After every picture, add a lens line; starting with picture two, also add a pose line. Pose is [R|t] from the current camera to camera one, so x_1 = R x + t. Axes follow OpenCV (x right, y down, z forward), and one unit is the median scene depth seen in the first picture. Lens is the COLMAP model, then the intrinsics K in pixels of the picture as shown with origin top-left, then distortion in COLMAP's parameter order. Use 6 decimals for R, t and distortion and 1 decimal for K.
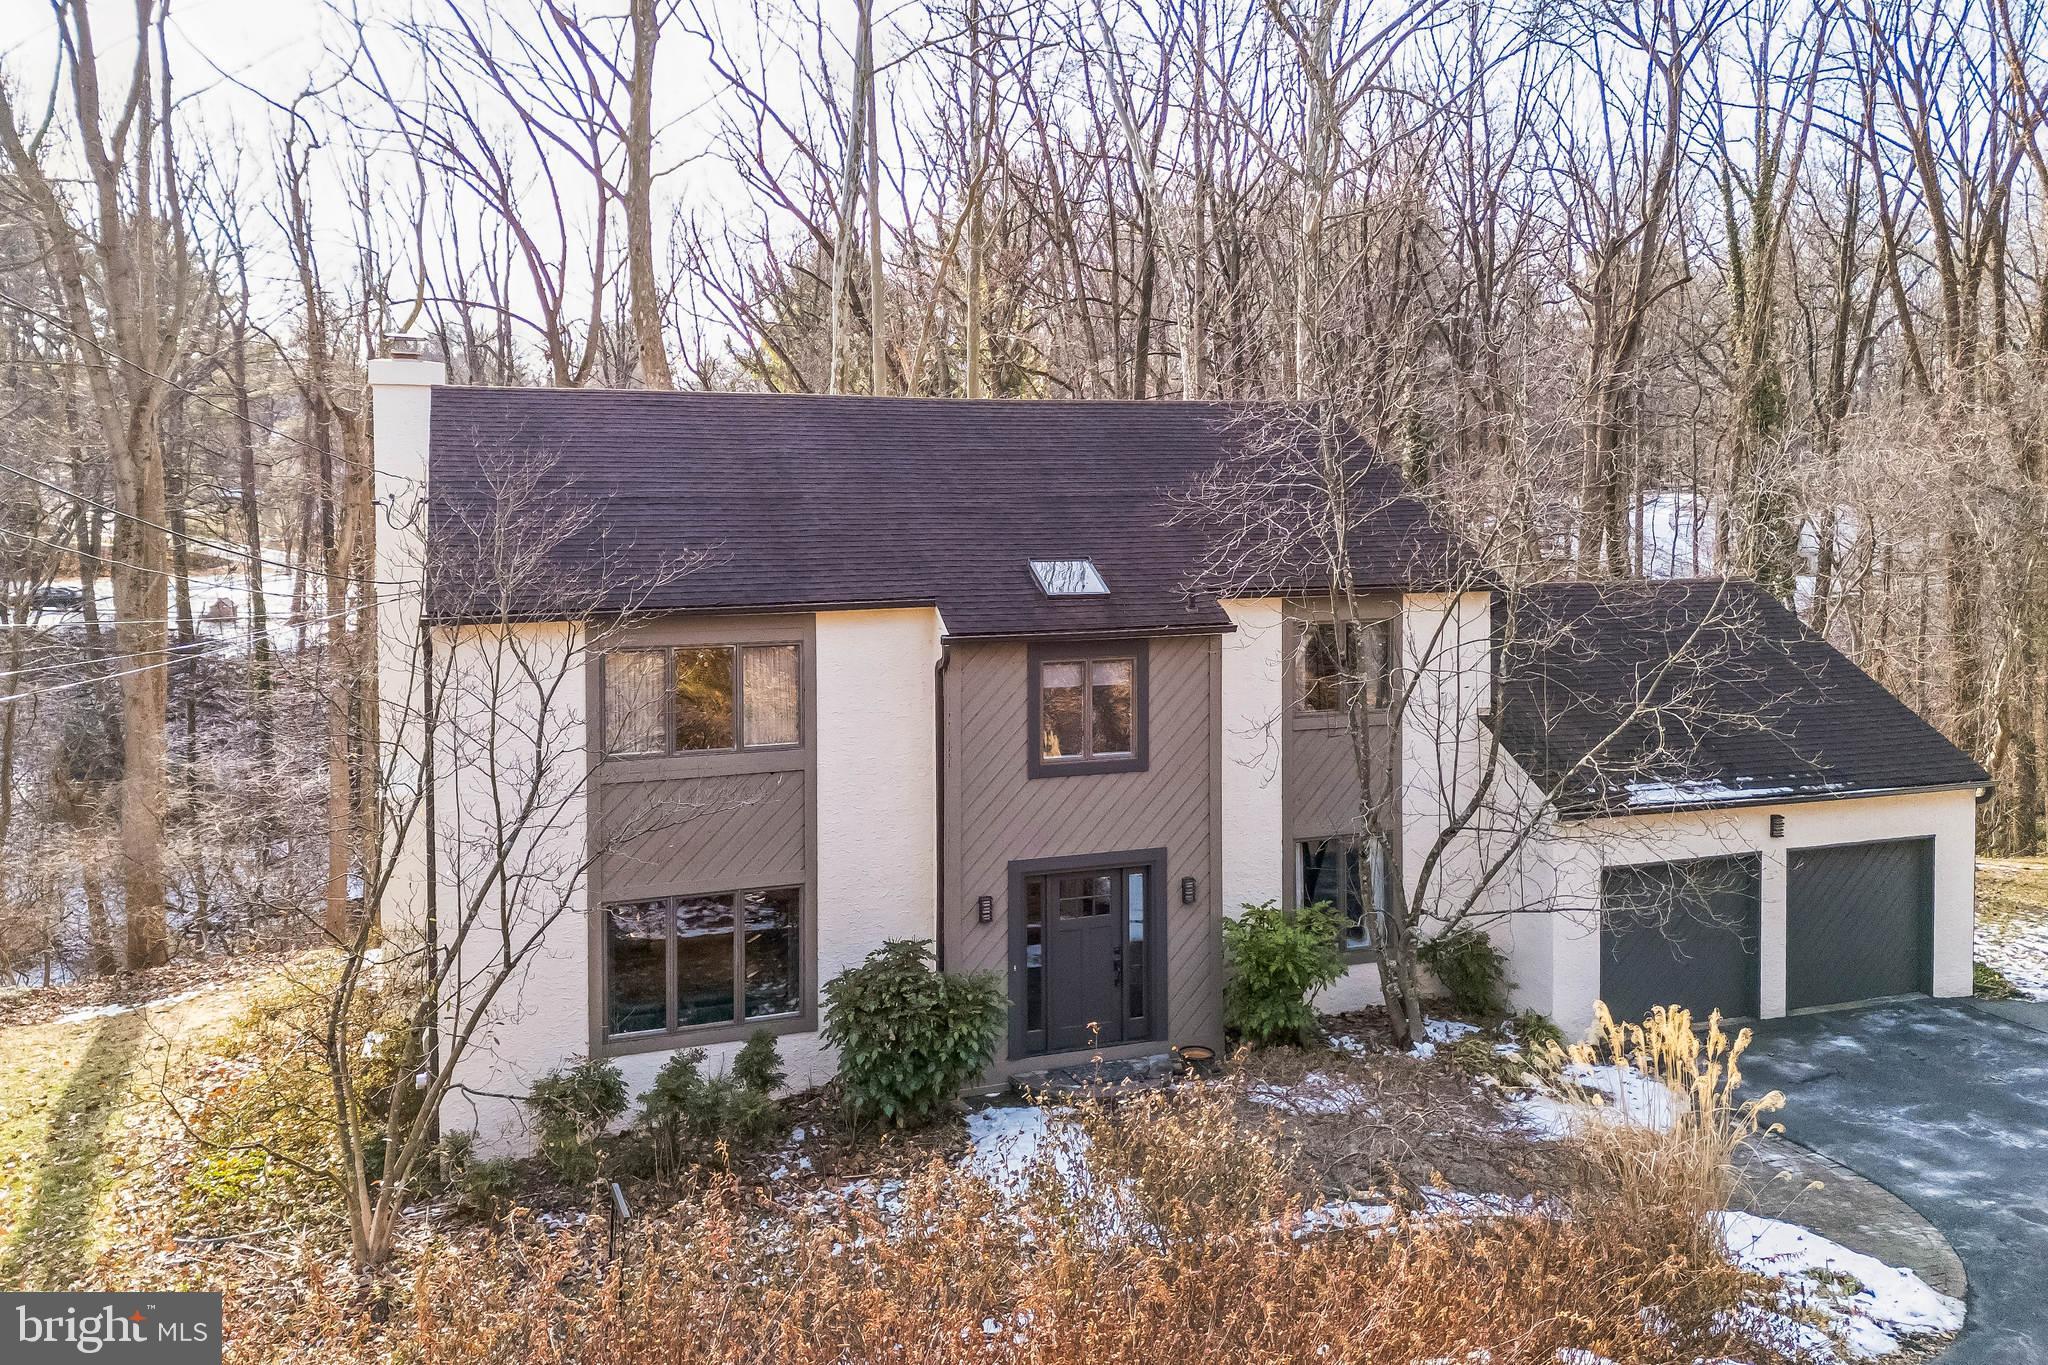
lens RADIAL K [[1500.2, 0, 1008.5], [0, 1500.2, 672.9], [0, 0, 1]] dist [0.050141, -0.032368]
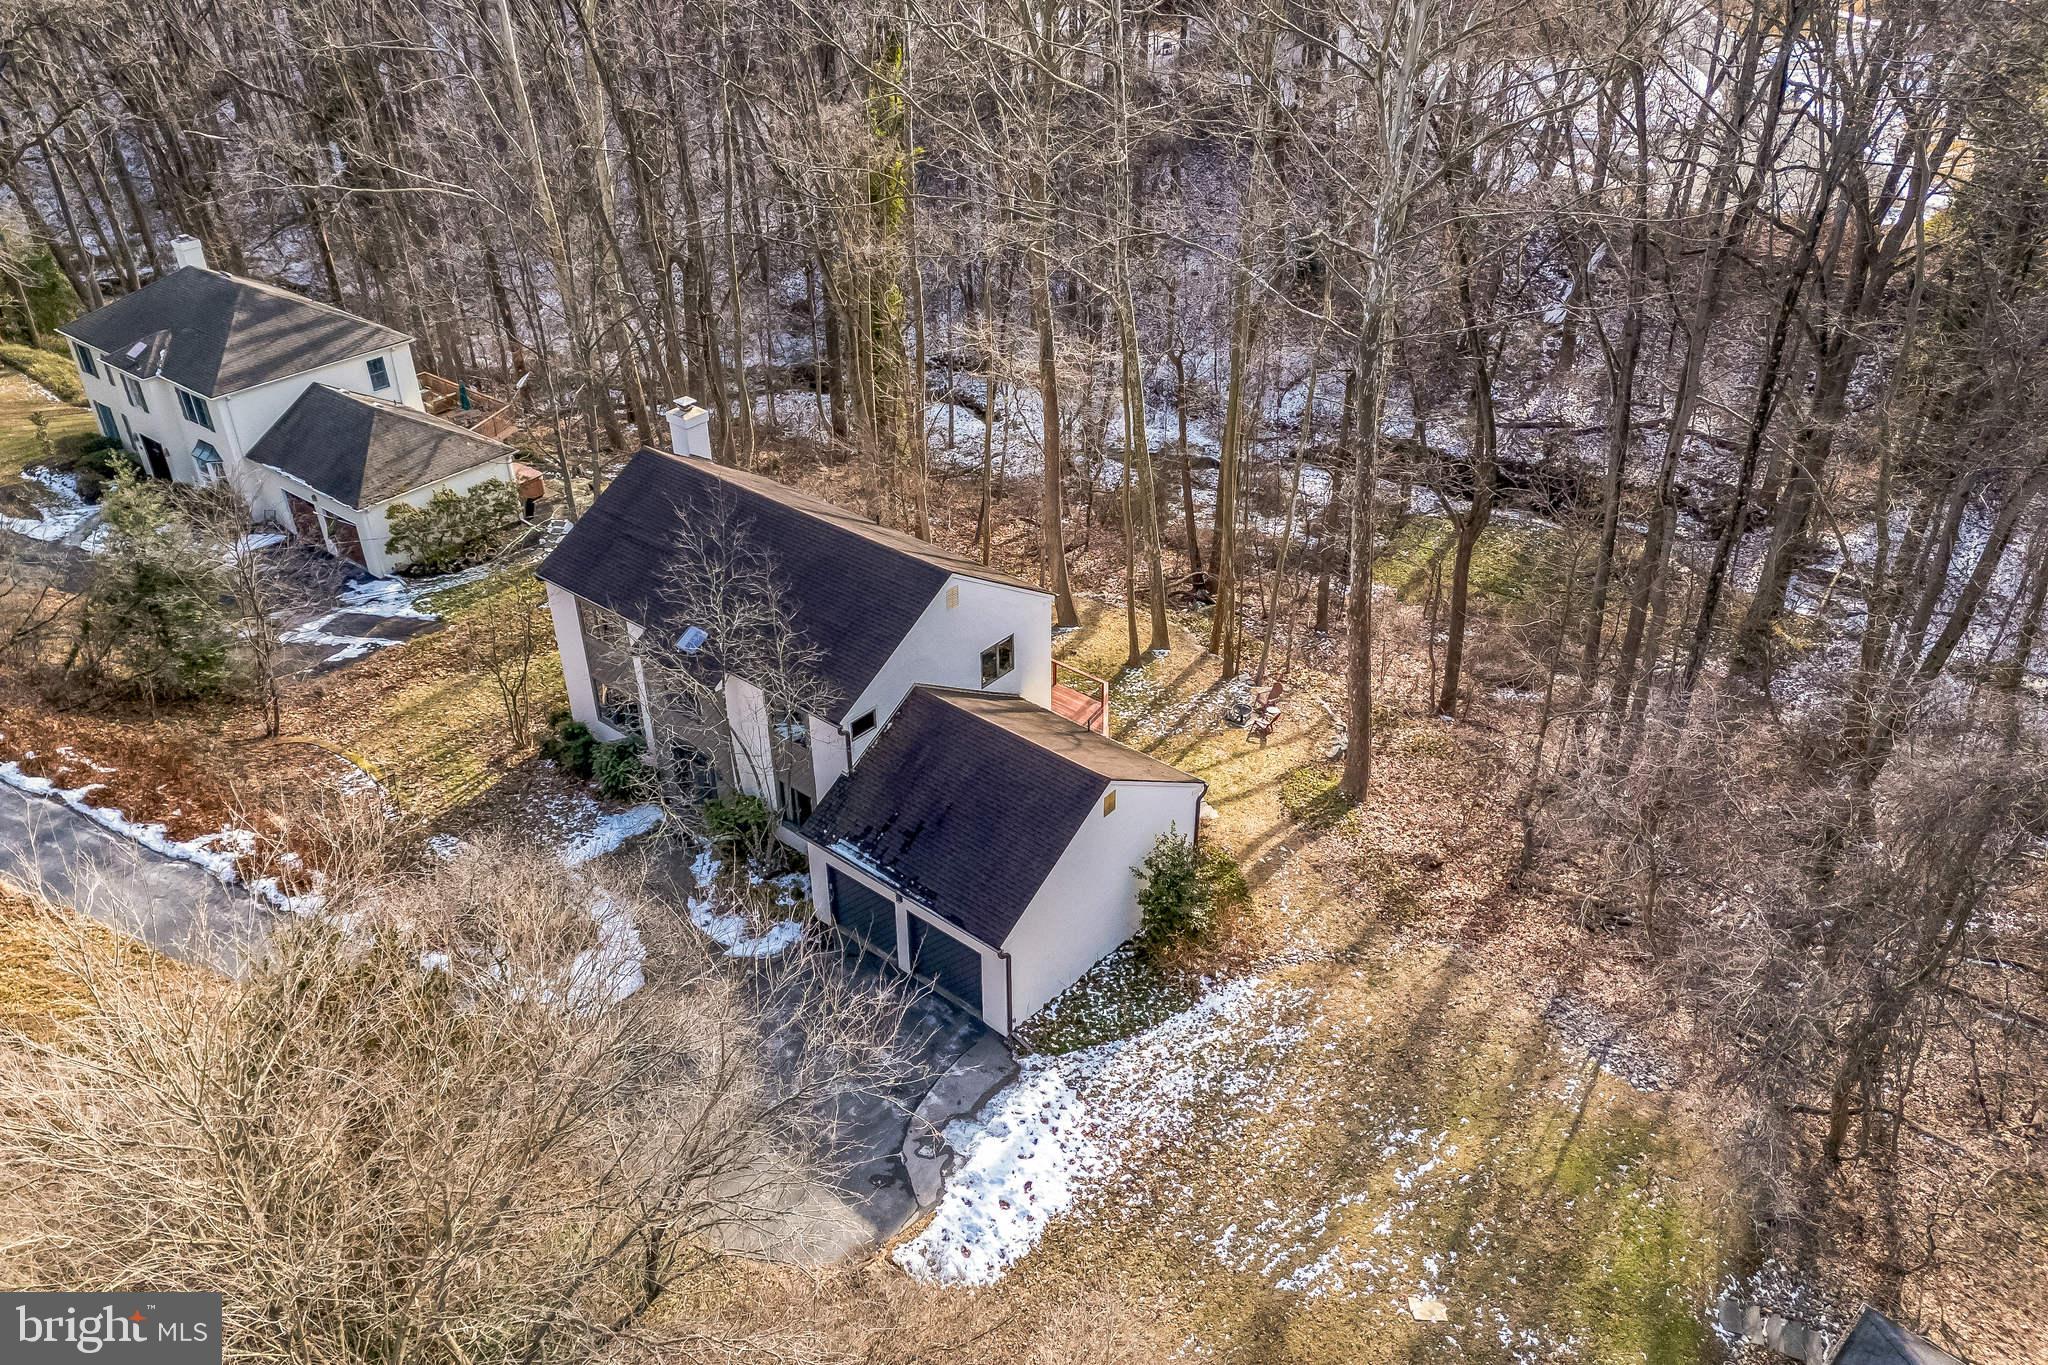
lens RADIAL K [[1500.2, 0, 1034.3], [0, 1500.2, 676.1], [0, 0, 1]] dist [0.050141, -0.032368]
pose [[0.506088, 0.469243, -0.723661, 2.182089], [-0.043417, 0.851842, 0.521996, -1.353778], [0.861388, -0.232757, 0.451481, 0.413209]]
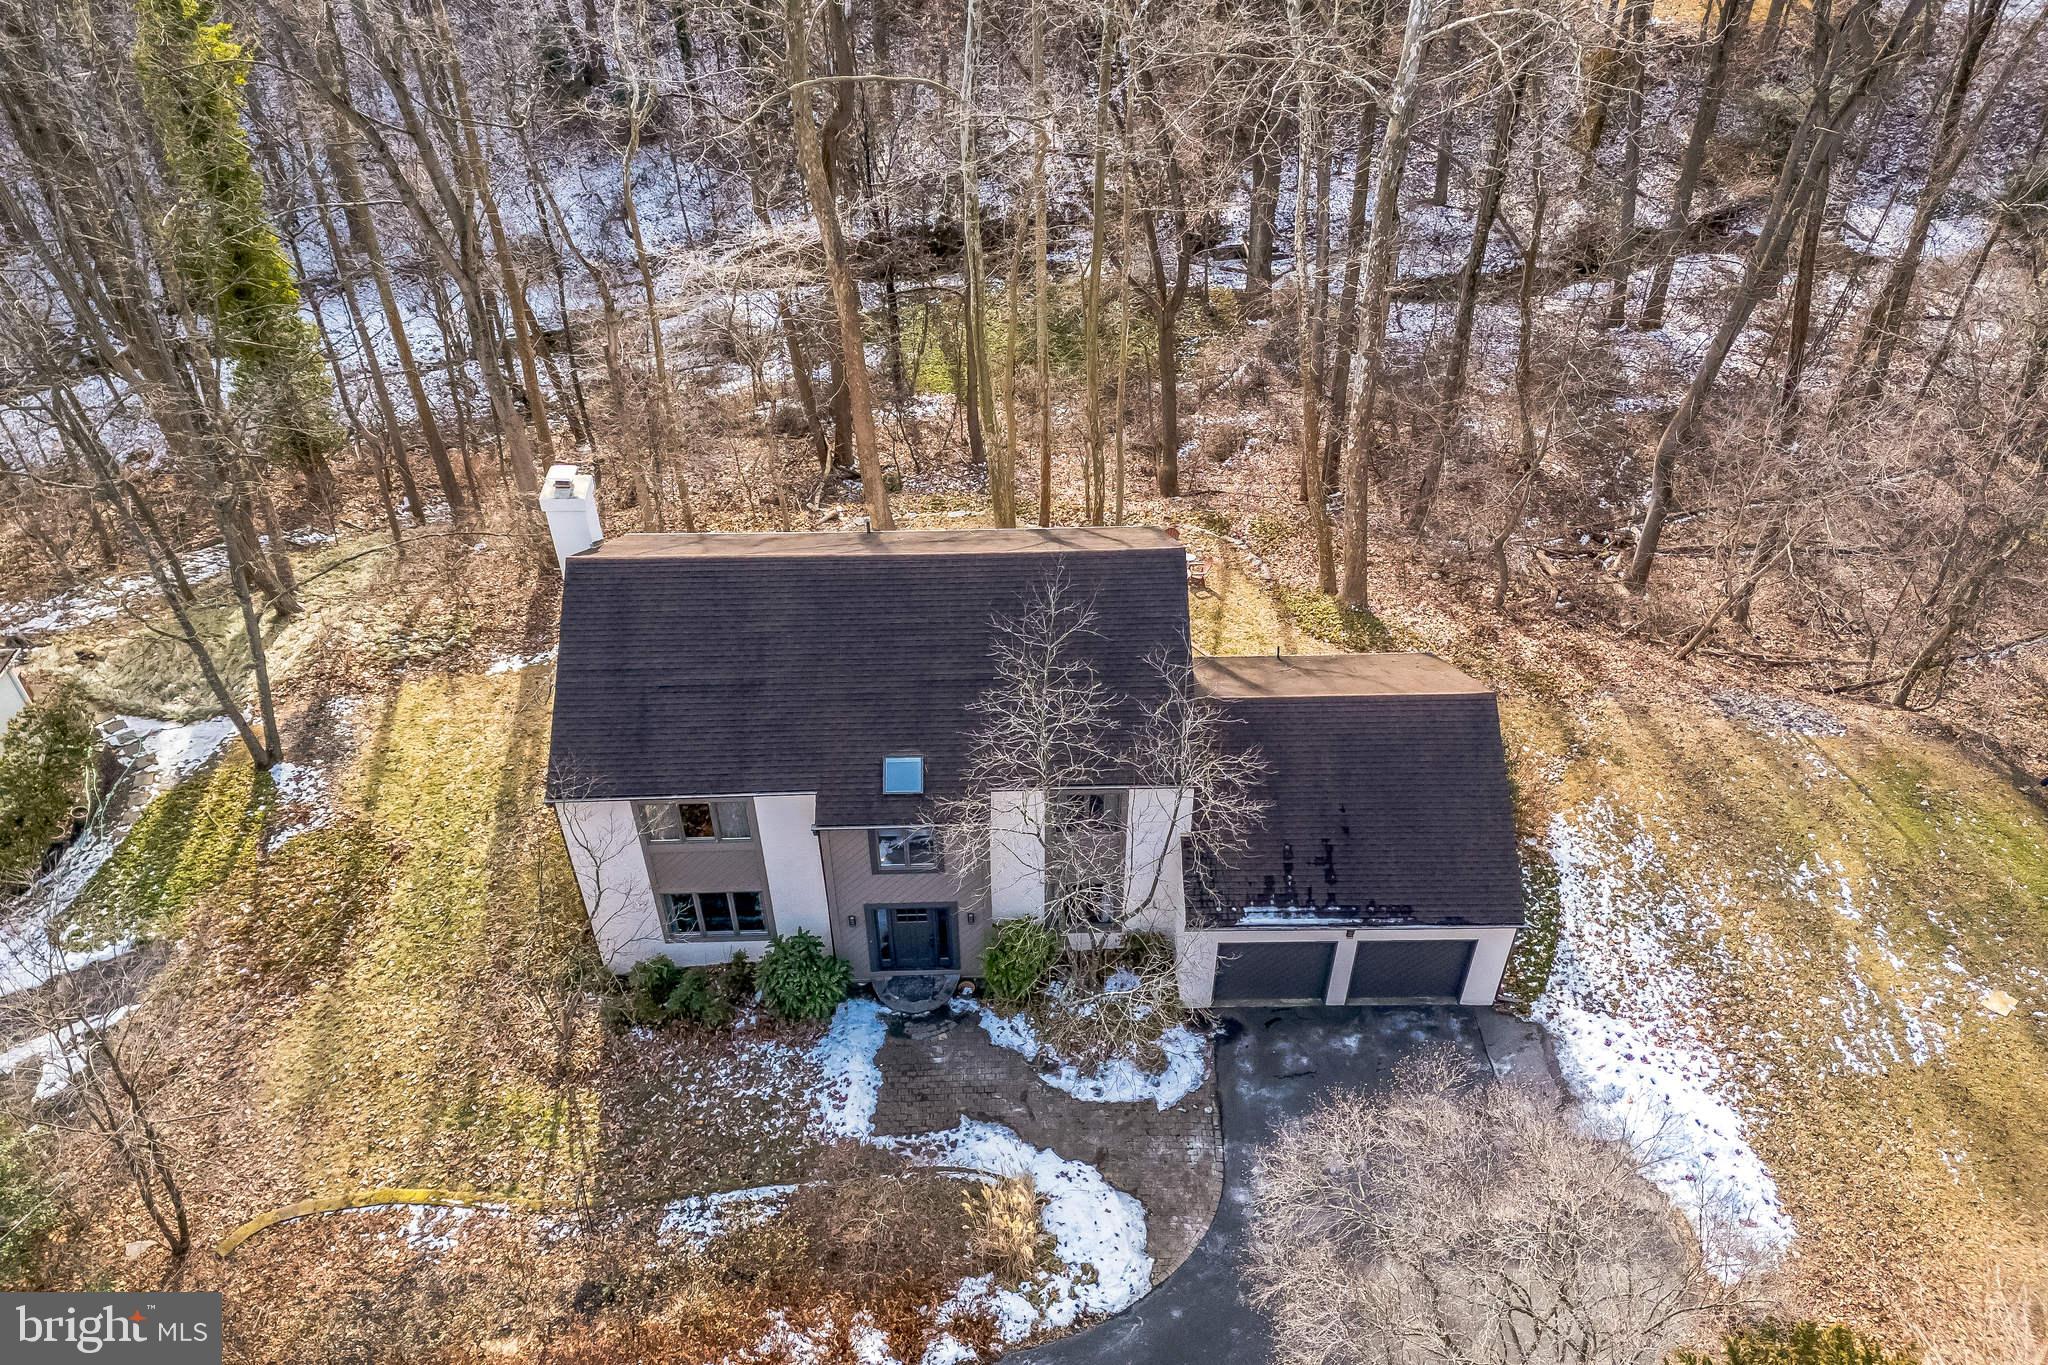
lens RADIAL K [[1500.2, 0, 1044.1], [0, 1500.2, 684.9], [0, 0, 1]] dist [0.050141, -0.032368]
pose [[0.950196, 0.217032, -0.223660, 0.586416], [-0.028348, 0.774876, 0.631477, -1.302963], [0.310360, -0.593687, 0.742437, -0.156313]]
